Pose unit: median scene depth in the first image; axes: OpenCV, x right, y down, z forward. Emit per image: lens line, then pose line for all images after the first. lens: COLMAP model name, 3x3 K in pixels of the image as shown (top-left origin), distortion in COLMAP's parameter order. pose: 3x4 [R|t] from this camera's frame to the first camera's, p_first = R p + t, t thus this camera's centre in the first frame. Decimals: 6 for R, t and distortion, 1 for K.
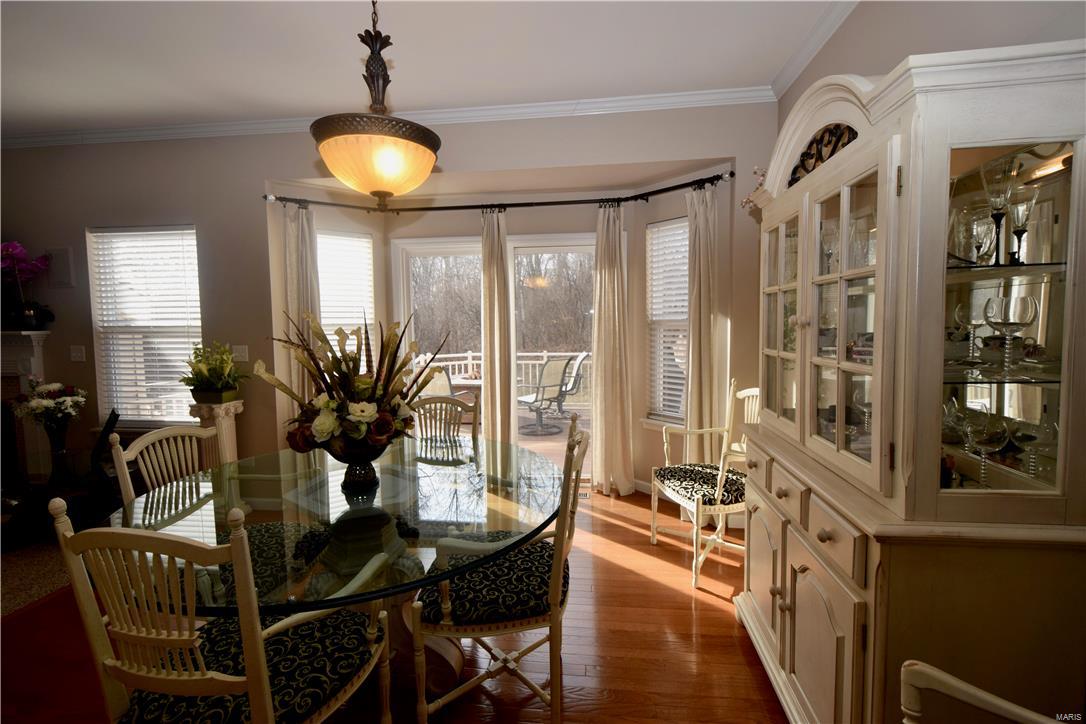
lens RADIAL K [[469.9, 0, 541.1], [0, 469.9, 359.7], [0, 0, 1]] dist [-0.001803, -0.003597]
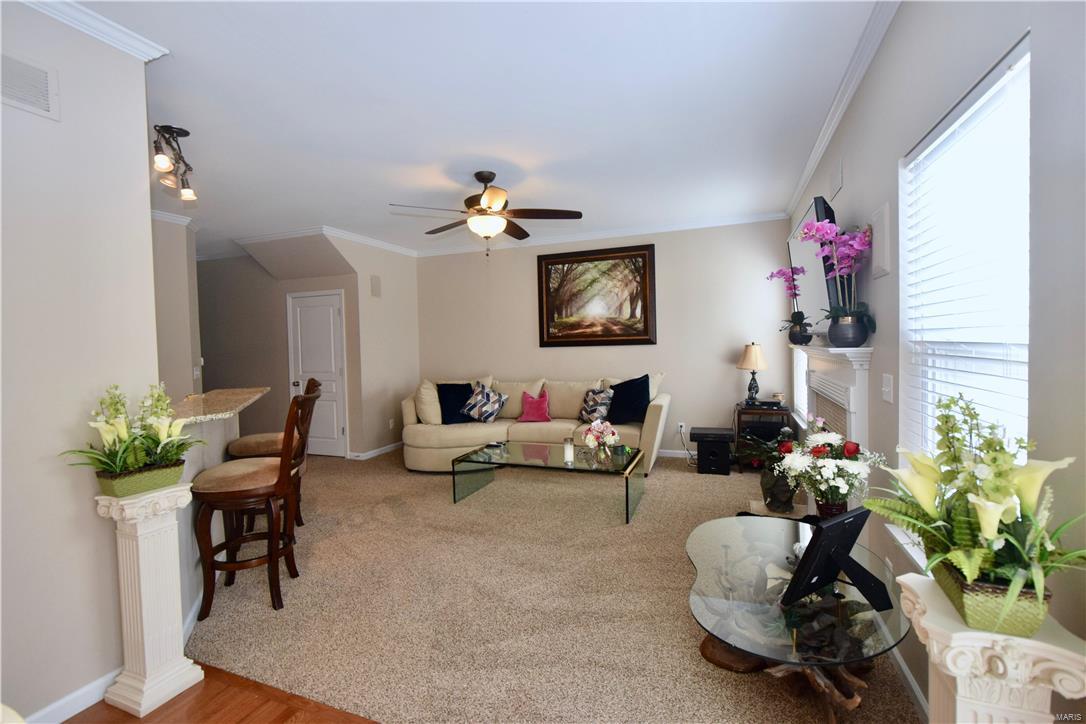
lens RADIAL K [[469.9, 0, 541.0], [0, 469.9, 359.6], [0, 0, 1]] dist [-0.001803, -0.003597]
pose [[-0.232442, 0.041778, -0.971713, -0.323009], [-0.041016, 0.997767, 0.052709, -0.060880], [0.971745, 0.052108, -0.230210, 0.711841]]
